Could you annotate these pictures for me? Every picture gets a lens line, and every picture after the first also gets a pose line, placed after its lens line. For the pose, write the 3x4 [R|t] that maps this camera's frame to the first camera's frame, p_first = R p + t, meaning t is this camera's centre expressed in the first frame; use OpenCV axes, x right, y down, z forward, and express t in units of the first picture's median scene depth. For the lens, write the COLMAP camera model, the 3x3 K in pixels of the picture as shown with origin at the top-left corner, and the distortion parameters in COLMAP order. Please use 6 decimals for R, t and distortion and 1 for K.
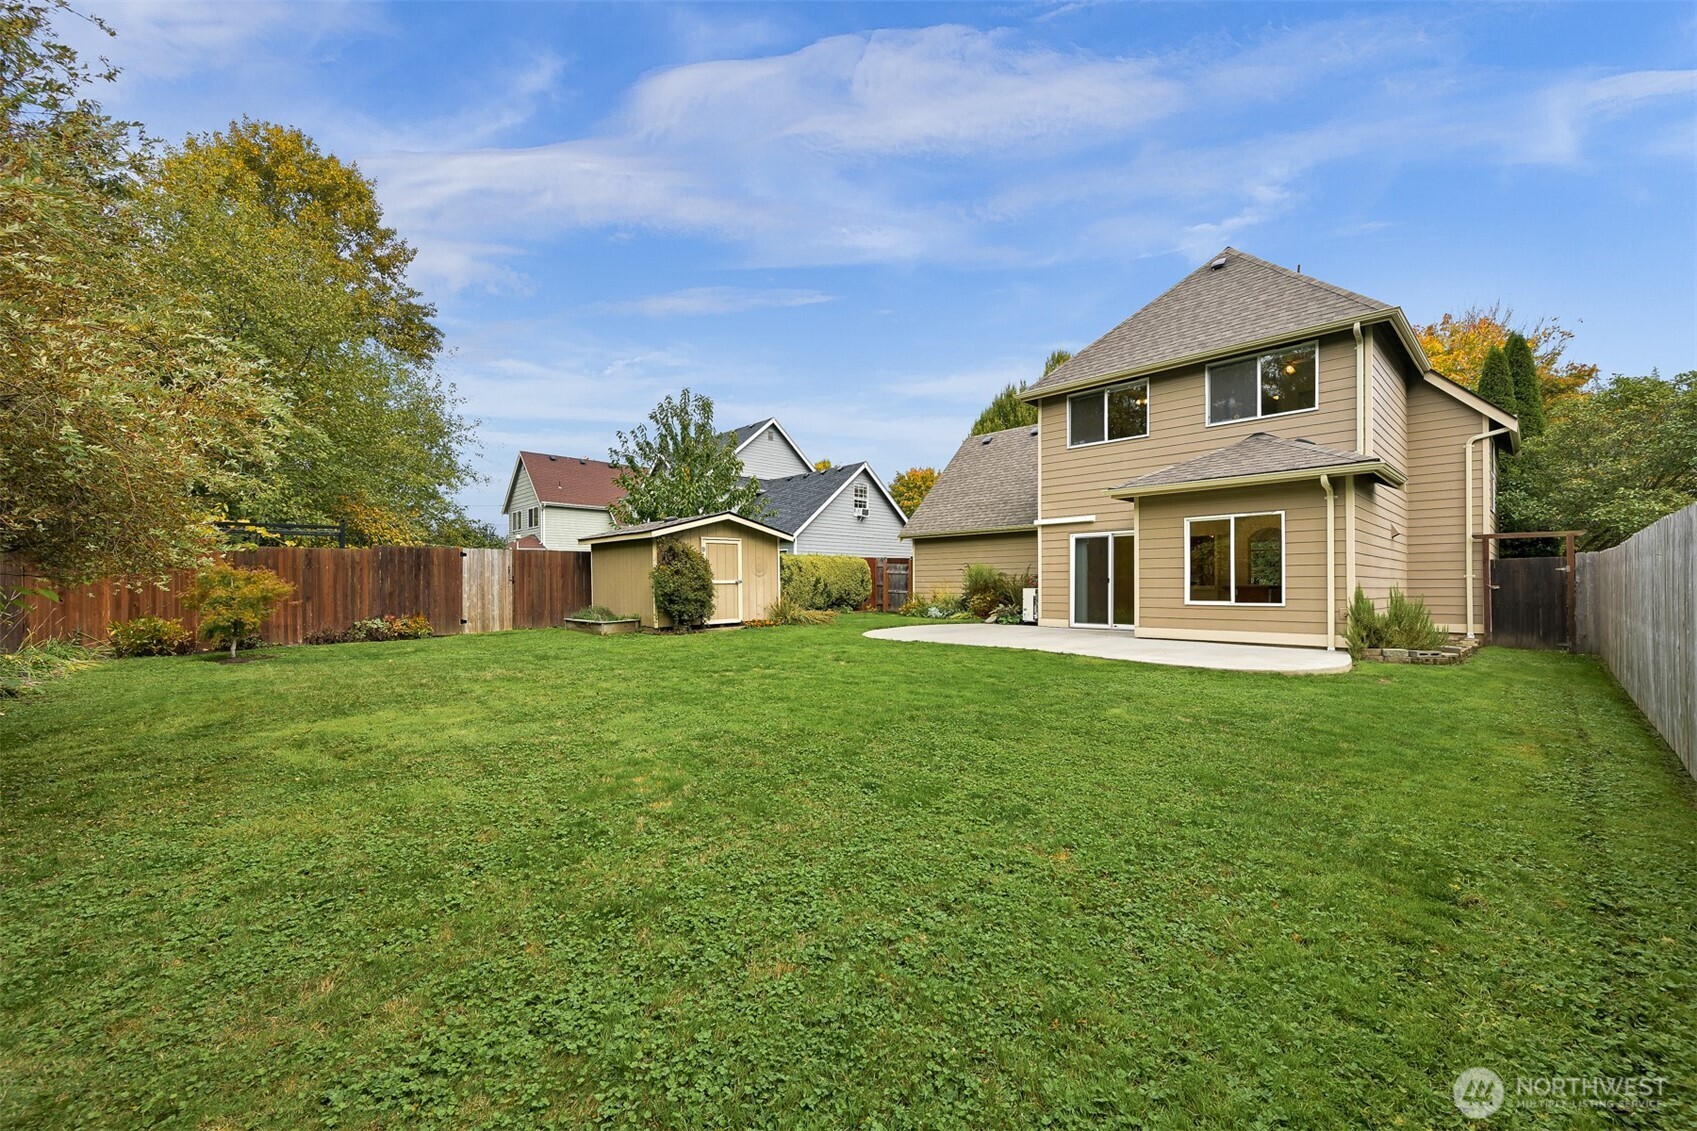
lens RADIAL K [[685.0, 0, 855.2], [0, 685.0, 577.8], [0, 0, 1]] dist [0.001105, -0.000005]
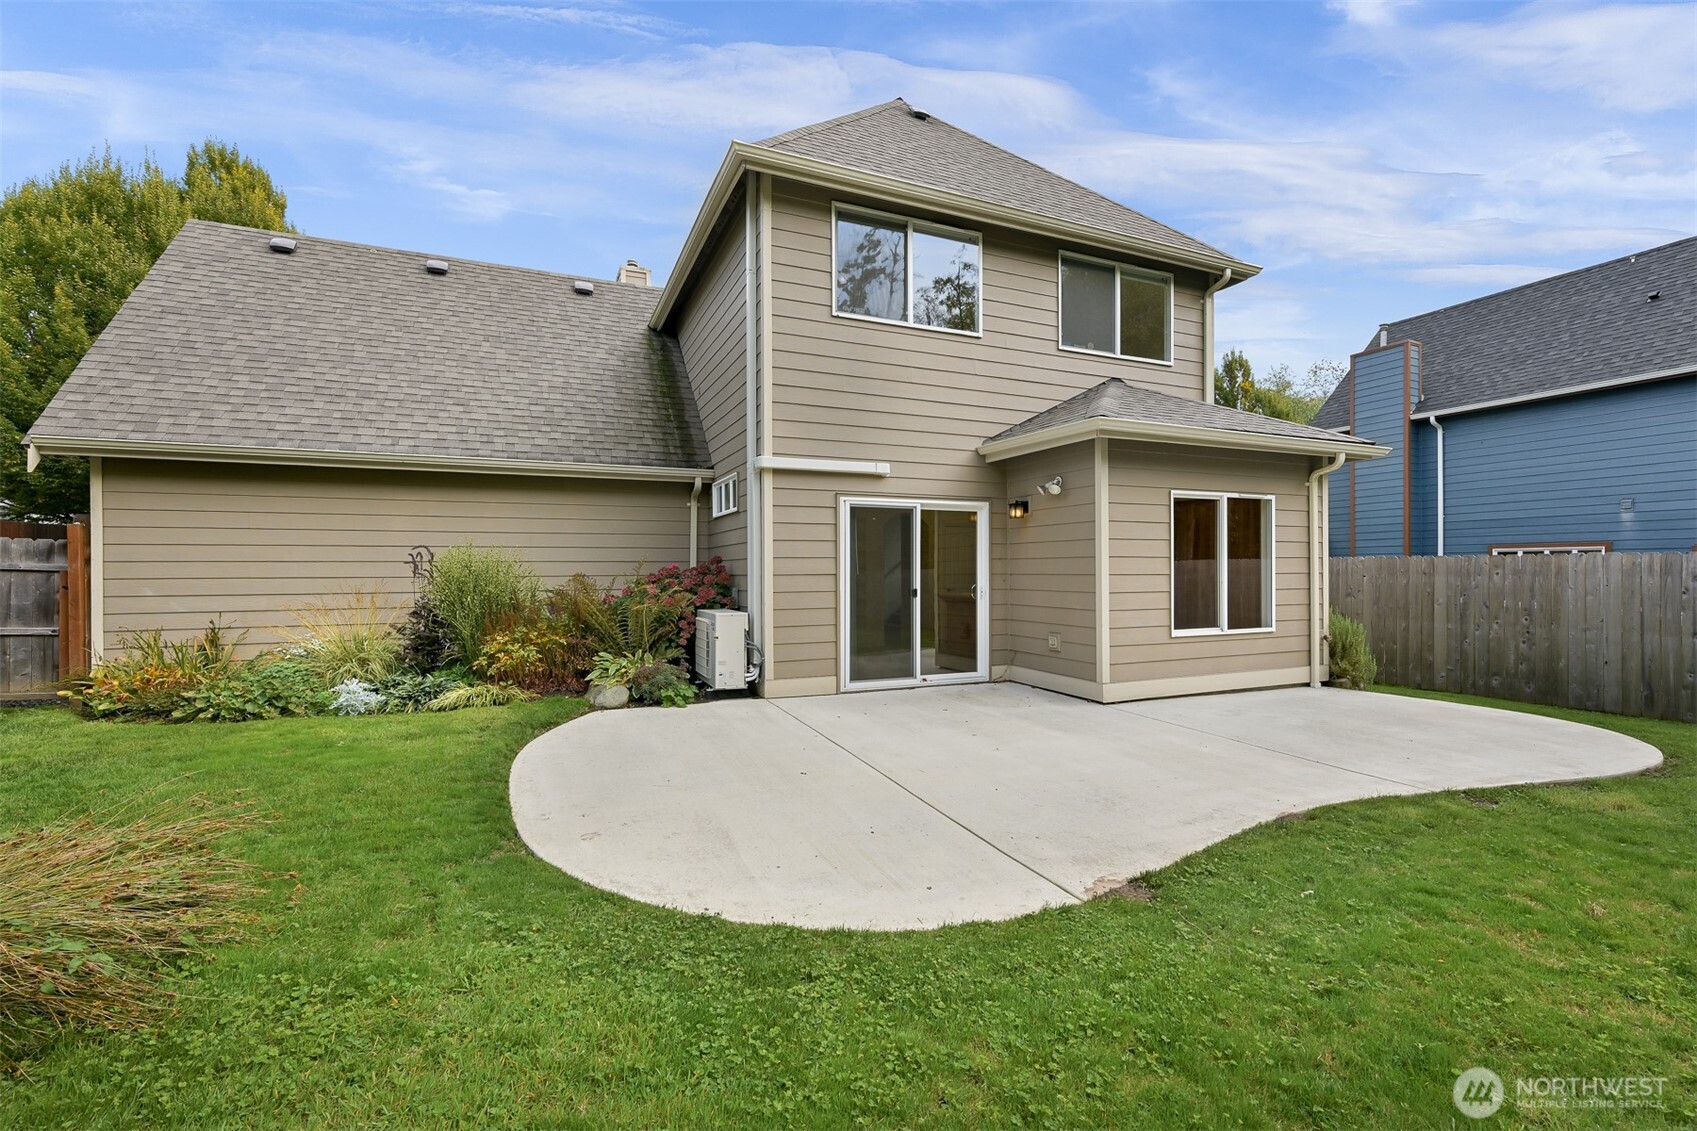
lens RADIAL K [[708.4, 0, 846.4], [0, 708.4, 566.1], [0, 0, 1]] dist [0.017685, 0.000148]
pose [[0.343375, -0.006930, 0.939173, -0.144513], [-0.010132, 0.999887, 0.011082, -0.019991], [-0.939144, -0.013321, 0.343266, 0.800188]]
